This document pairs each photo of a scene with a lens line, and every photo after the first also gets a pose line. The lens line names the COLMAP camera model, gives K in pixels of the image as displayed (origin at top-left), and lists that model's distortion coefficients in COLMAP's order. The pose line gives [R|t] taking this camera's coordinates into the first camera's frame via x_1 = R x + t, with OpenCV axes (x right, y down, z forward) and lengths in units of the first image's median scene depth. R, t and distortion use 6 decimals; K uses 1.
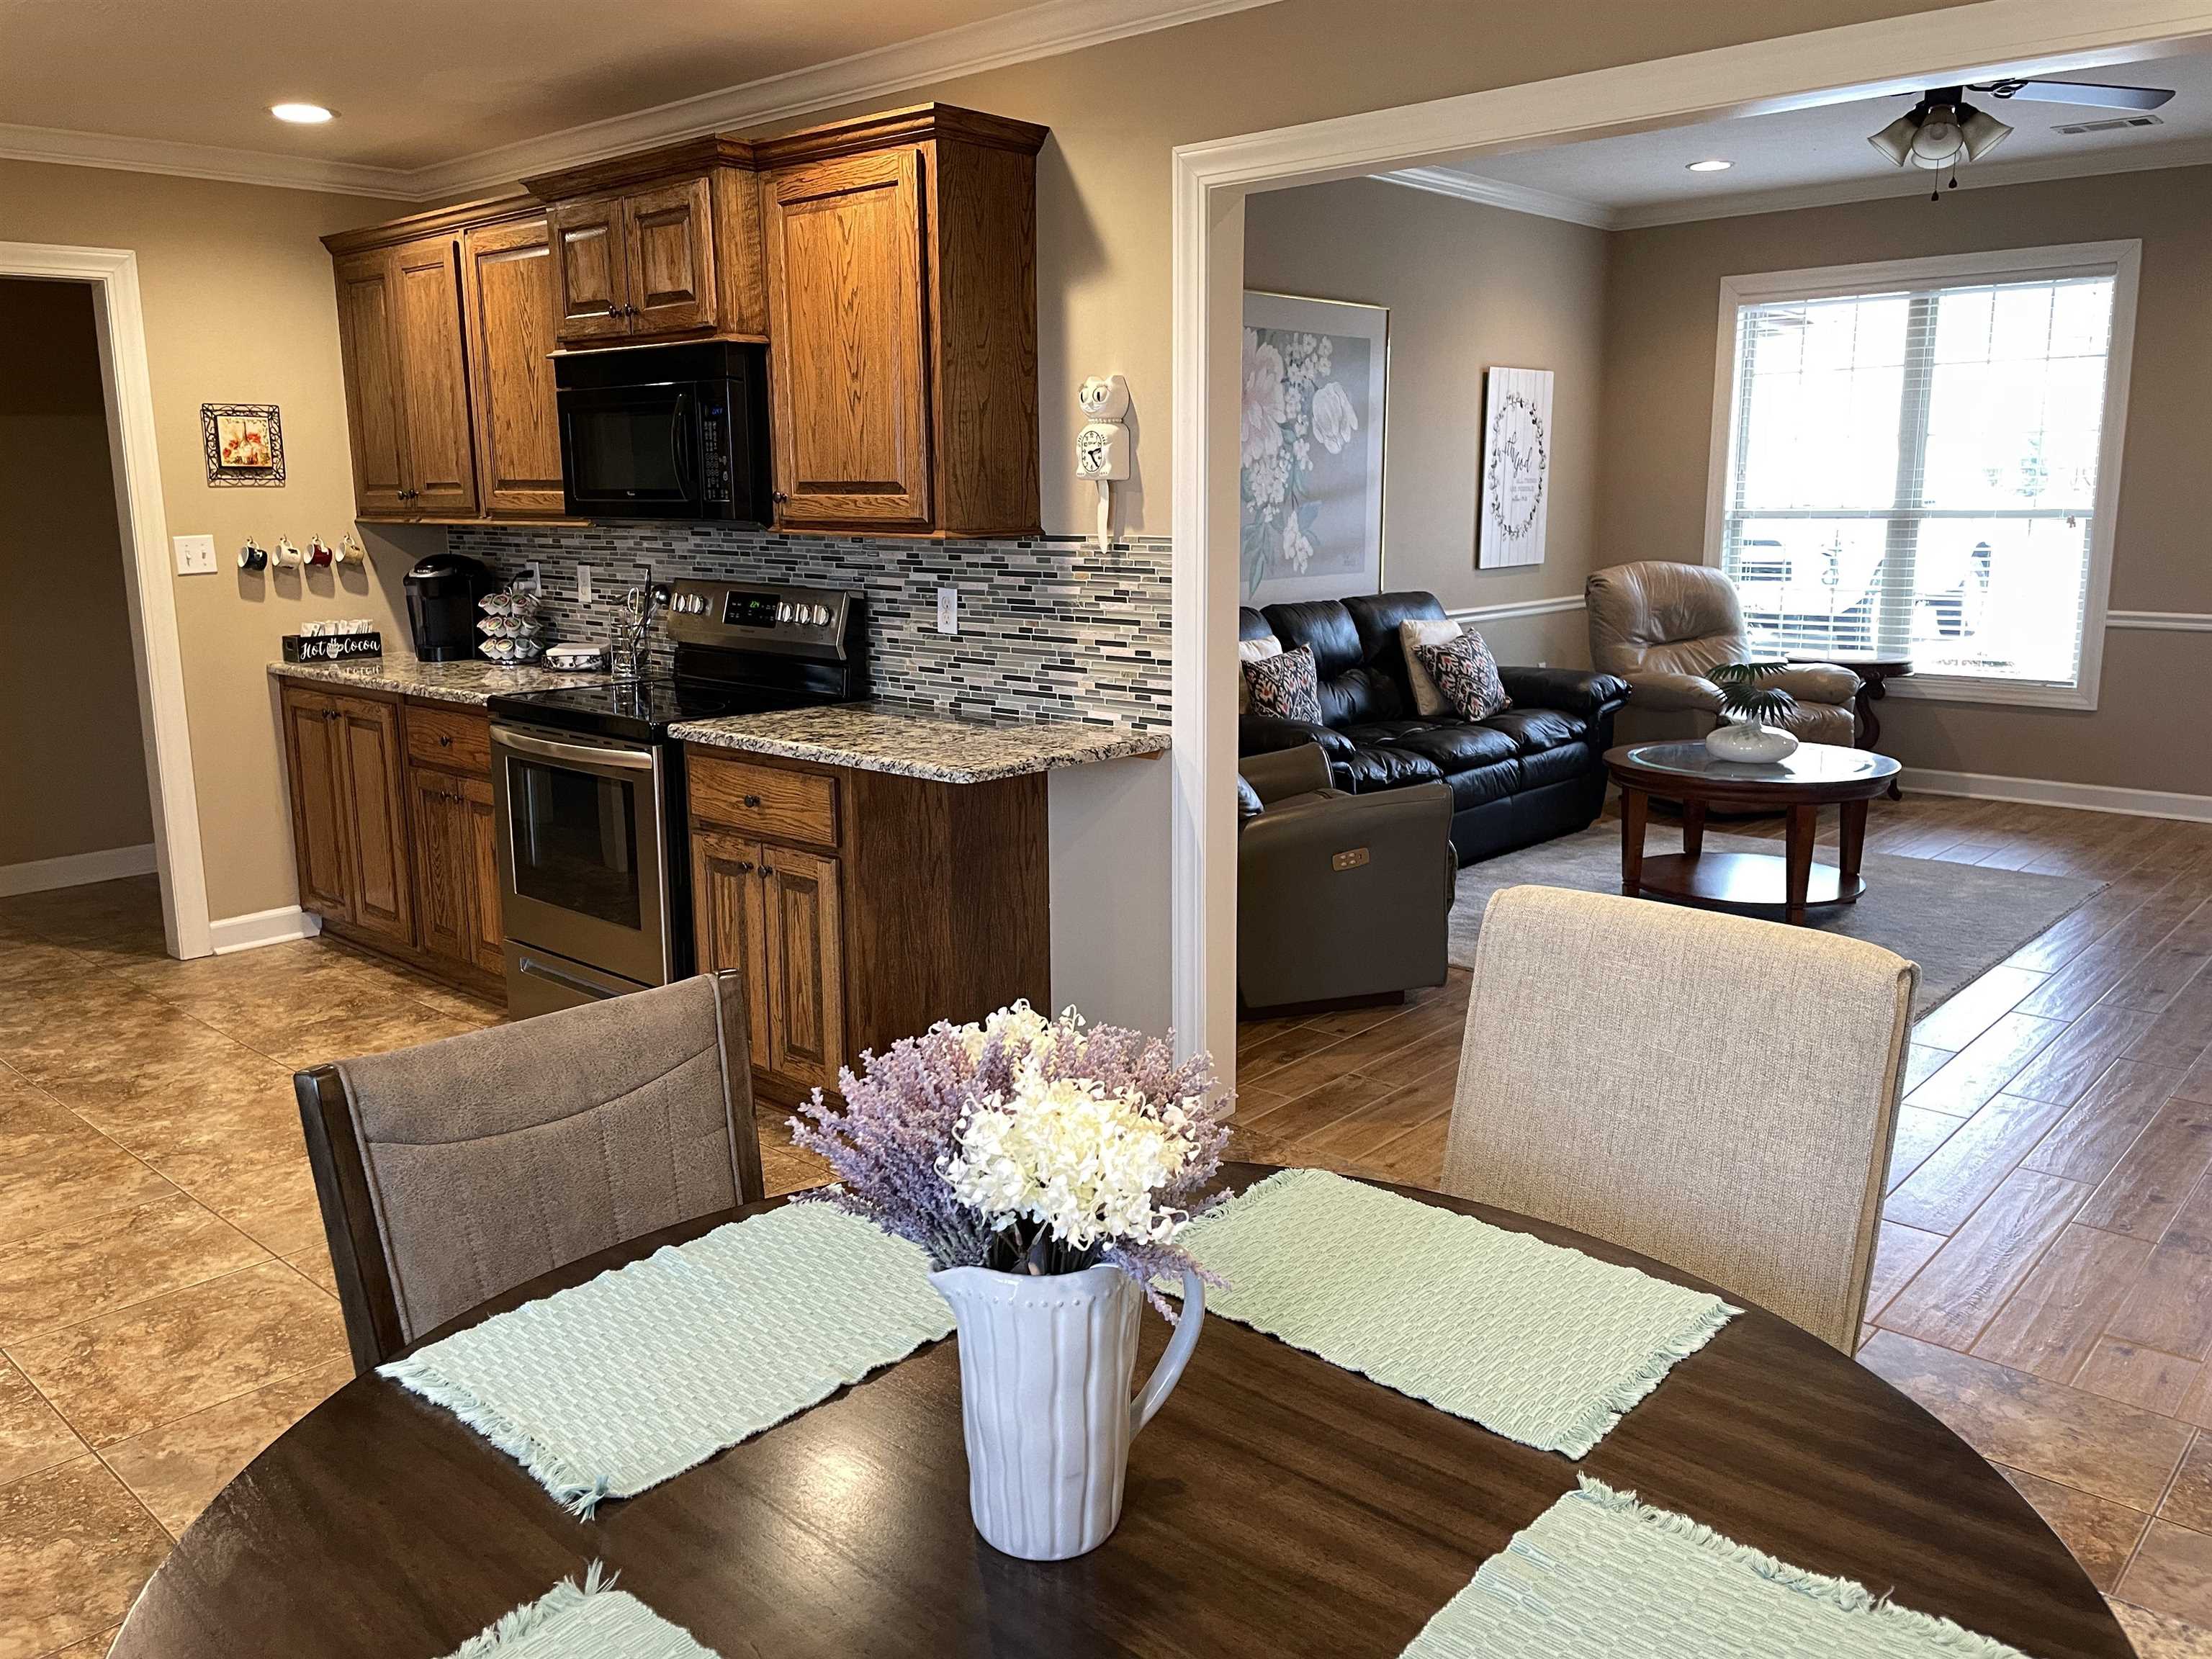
lens RADIAL K [[1686.3, 0, 1106.3], [0, 1686.3, 832.1], [0, 0, 1]] dist [0.077920, -0.097978]
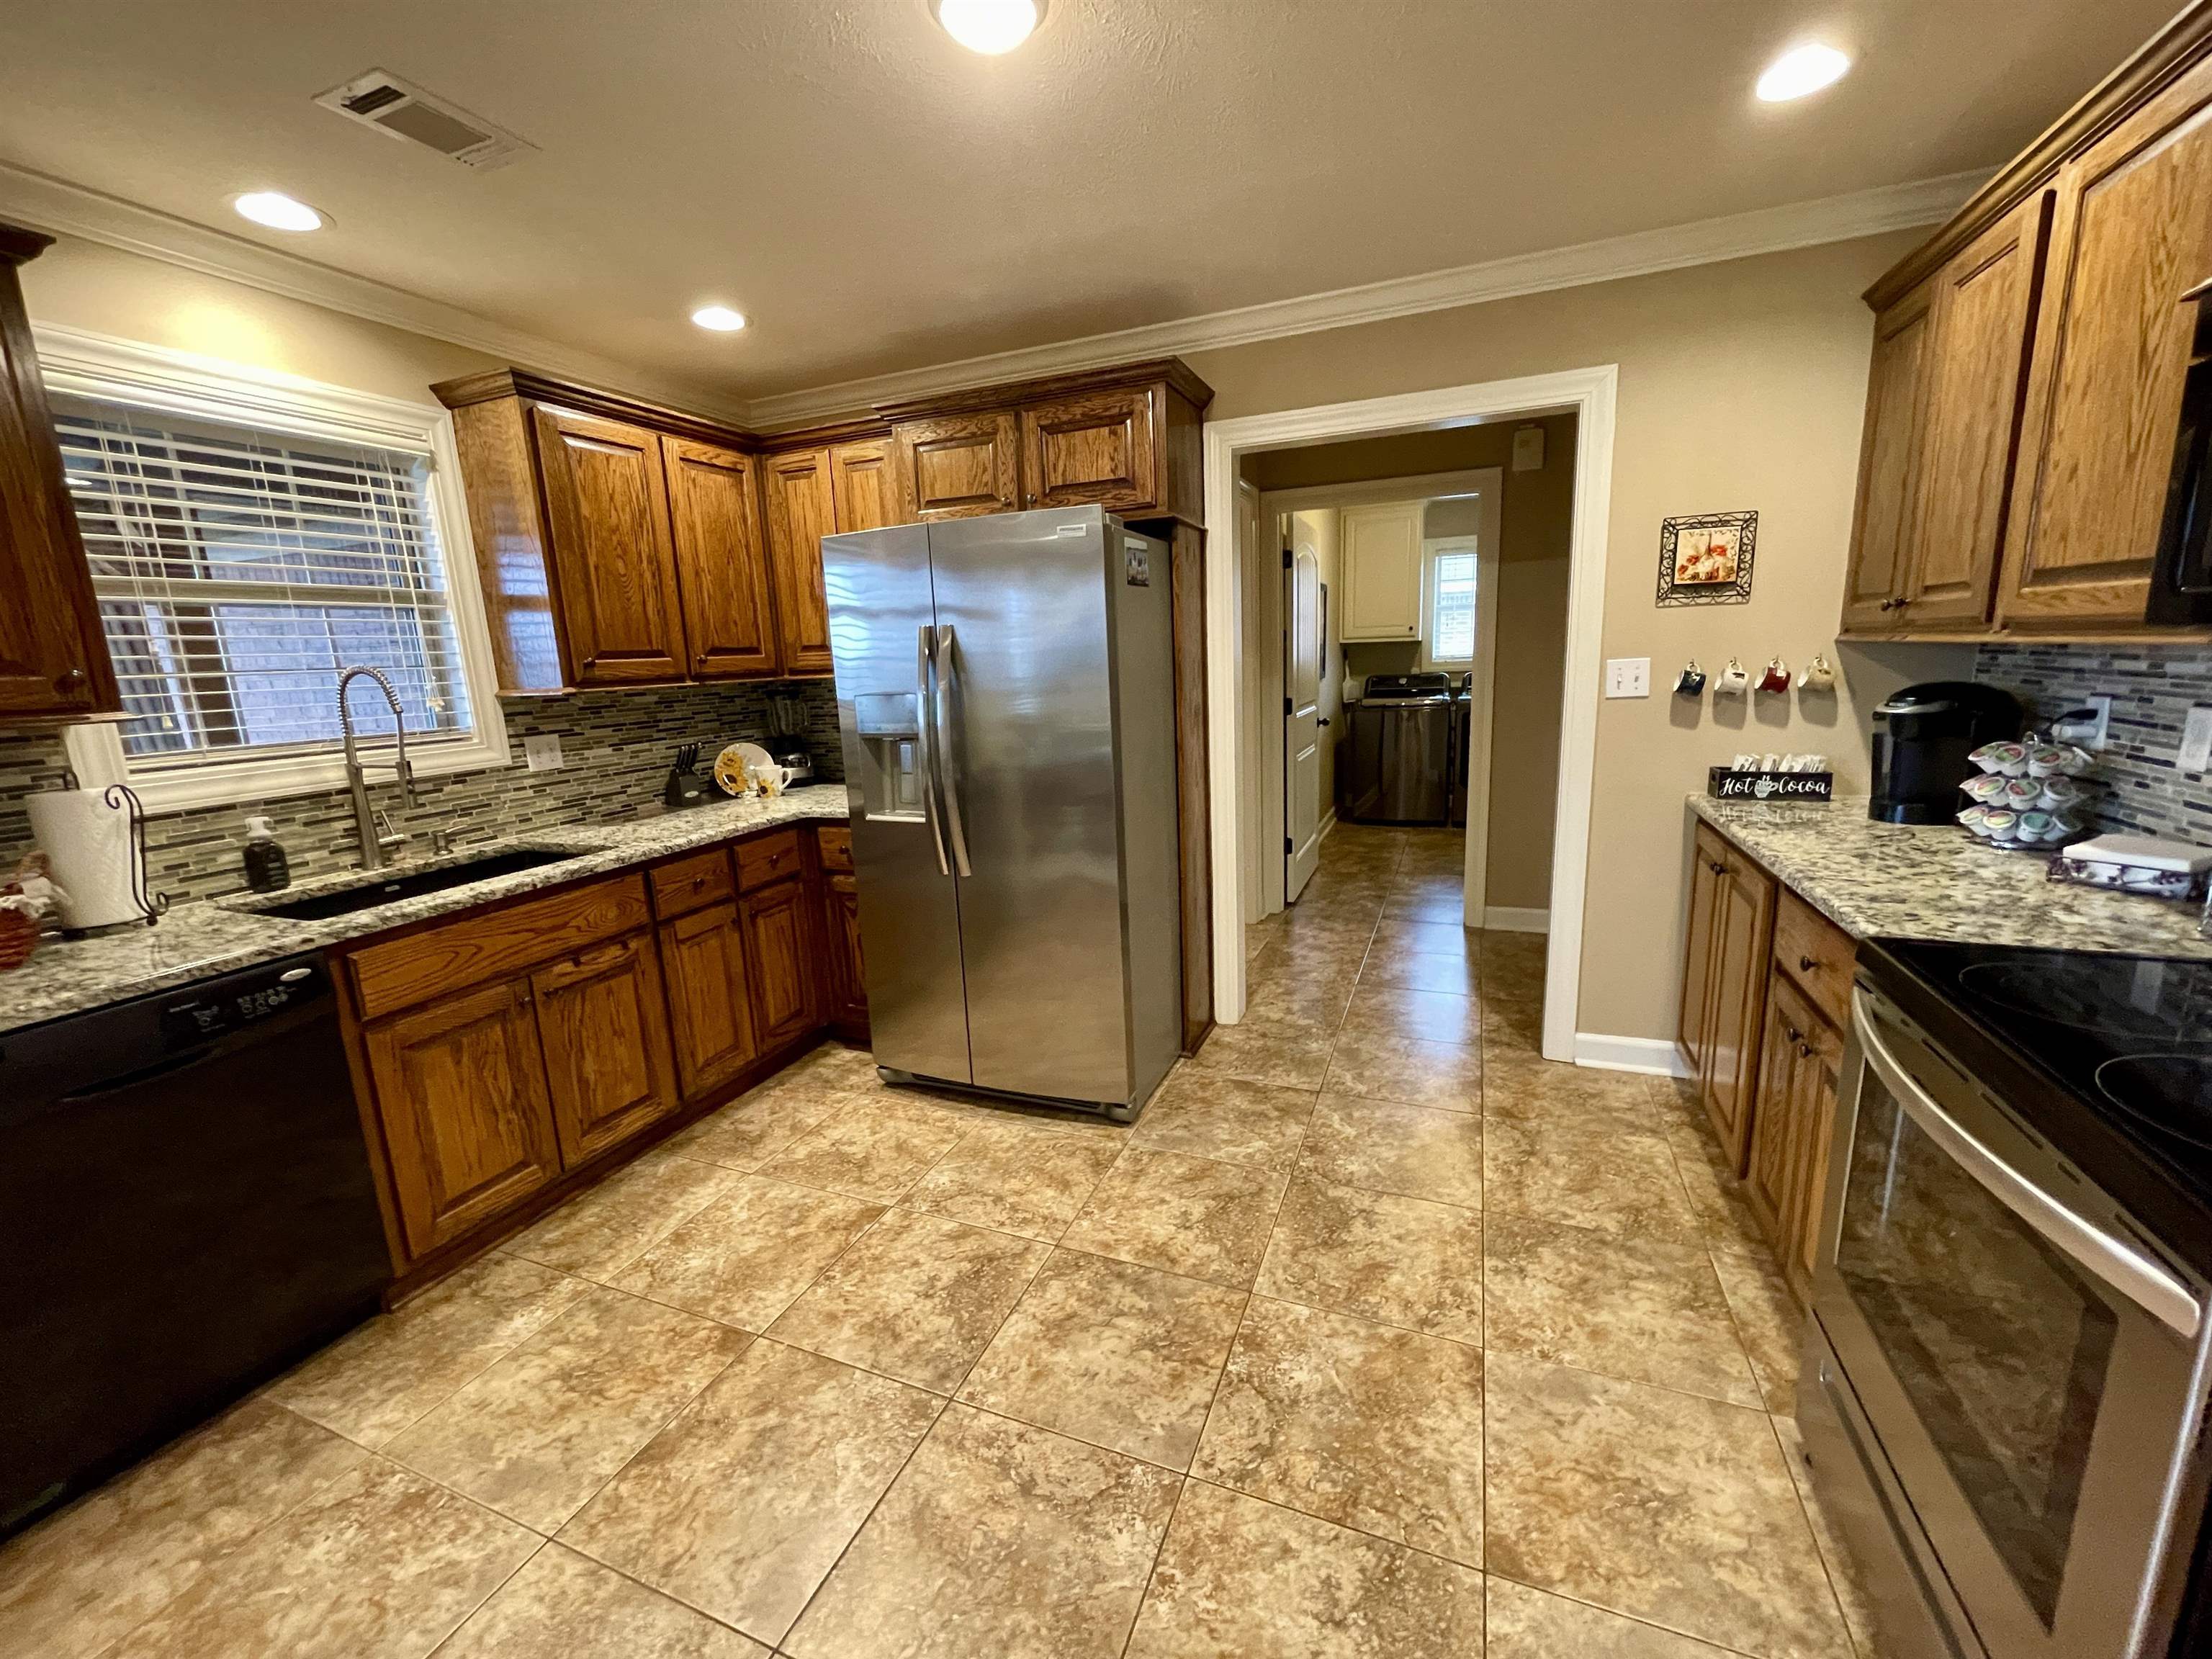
lens RADIAL K [[905.4, 0, 1095.2], [0, 905.4, 821.8], [0, 0, 1]] dist [-0.000750, -0.000492]
pose [[0.343137, 0.170085, -0.923757, -0.144095], [-0.151601, 0.980603, 0.124238, -0.098922], [0.926970, 0.097412, 0.362267, 0.534672]]
